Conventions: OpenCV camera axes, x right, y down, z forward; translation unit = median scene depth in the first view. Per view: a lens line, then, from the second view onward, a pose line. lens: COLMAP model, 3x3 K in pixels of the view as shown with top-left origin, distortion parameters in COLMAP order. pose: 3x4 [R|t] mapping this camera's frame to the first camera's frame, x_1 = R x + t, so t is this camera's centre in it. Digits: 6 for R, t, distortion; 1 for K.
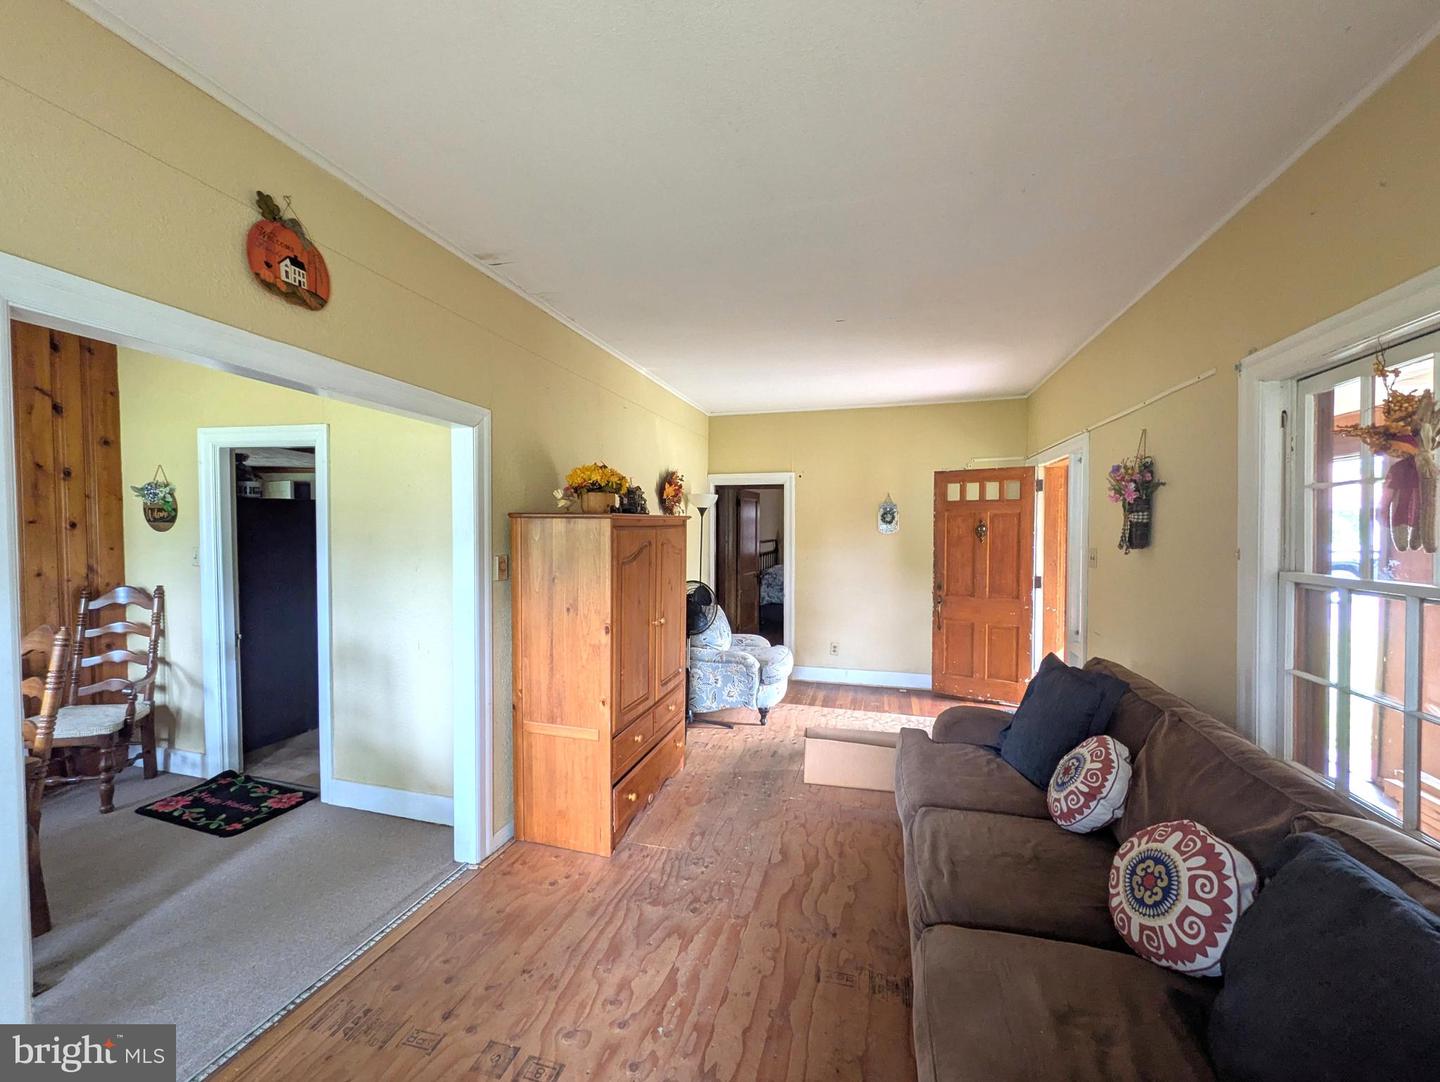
lens RADIAL K [[569.4, 0, 720.0], [0, 569.4, 541.0], [0, 0, 1]] dist [0.000462, -0.000044]
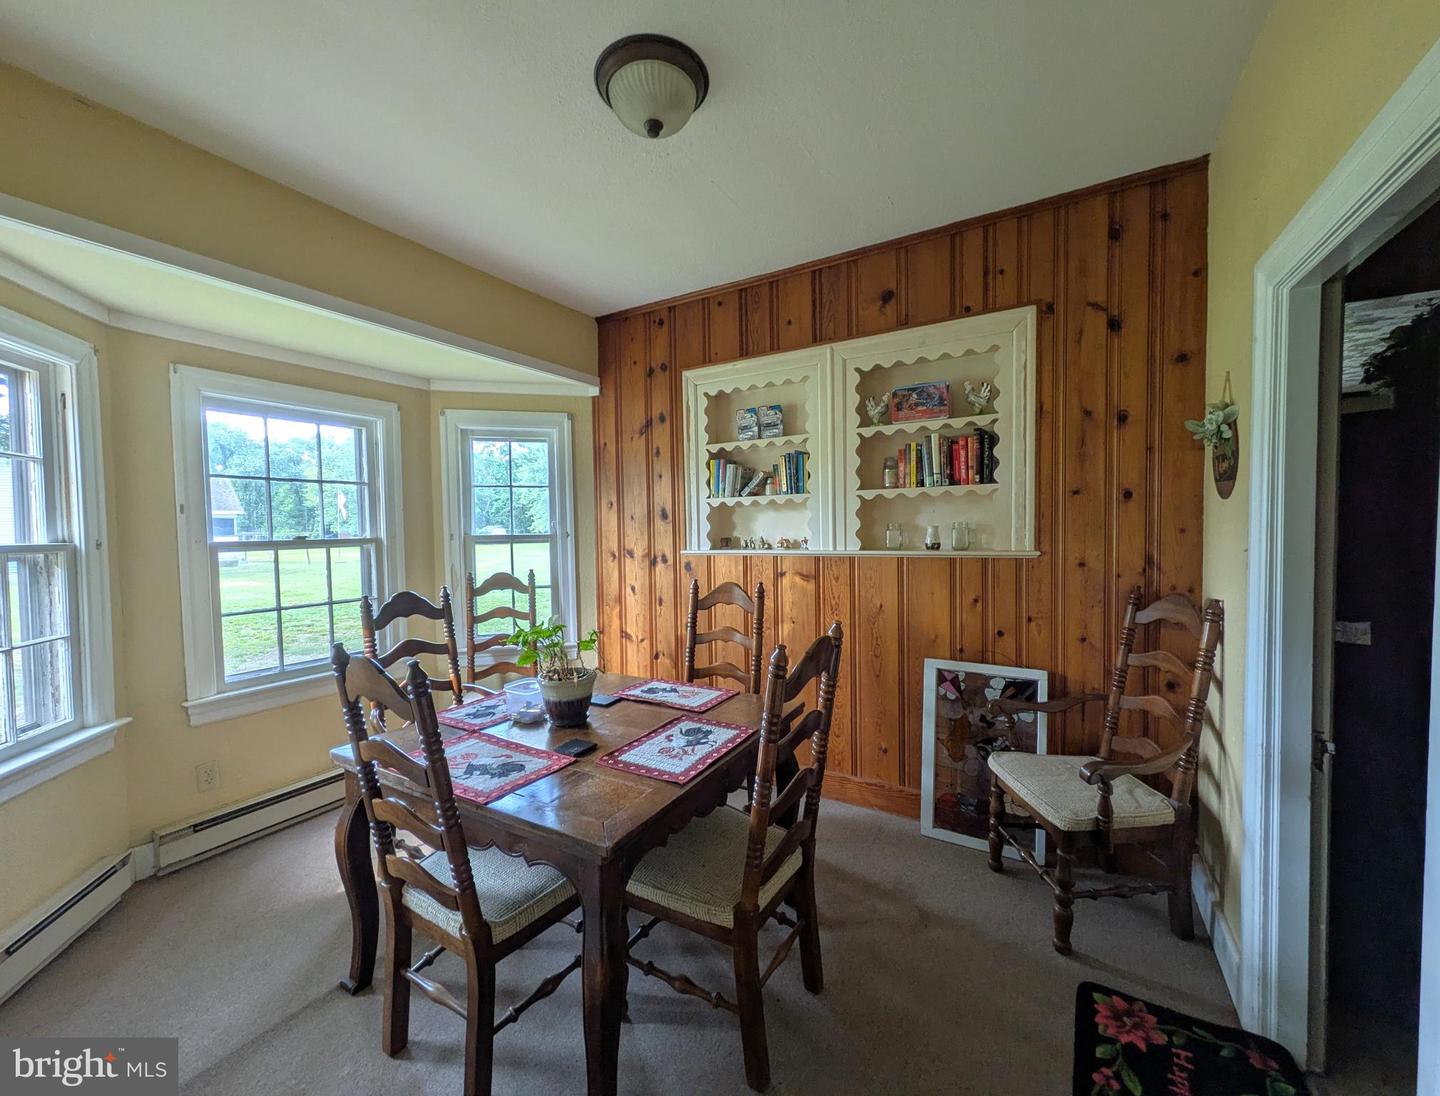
lens RADIAL K [[584.3, 0, 720.0], [0, 584.3, 548.0], [0, 0, 1]] dist [0.001817, 0.000277]
pose [[-0.280249, 0.035711, -0.959263, -0.340146], [-0.007557, 0.999195, 0.039405, 0.011943], [0.959898, 0.018292, -0.279754, 0.735730]]
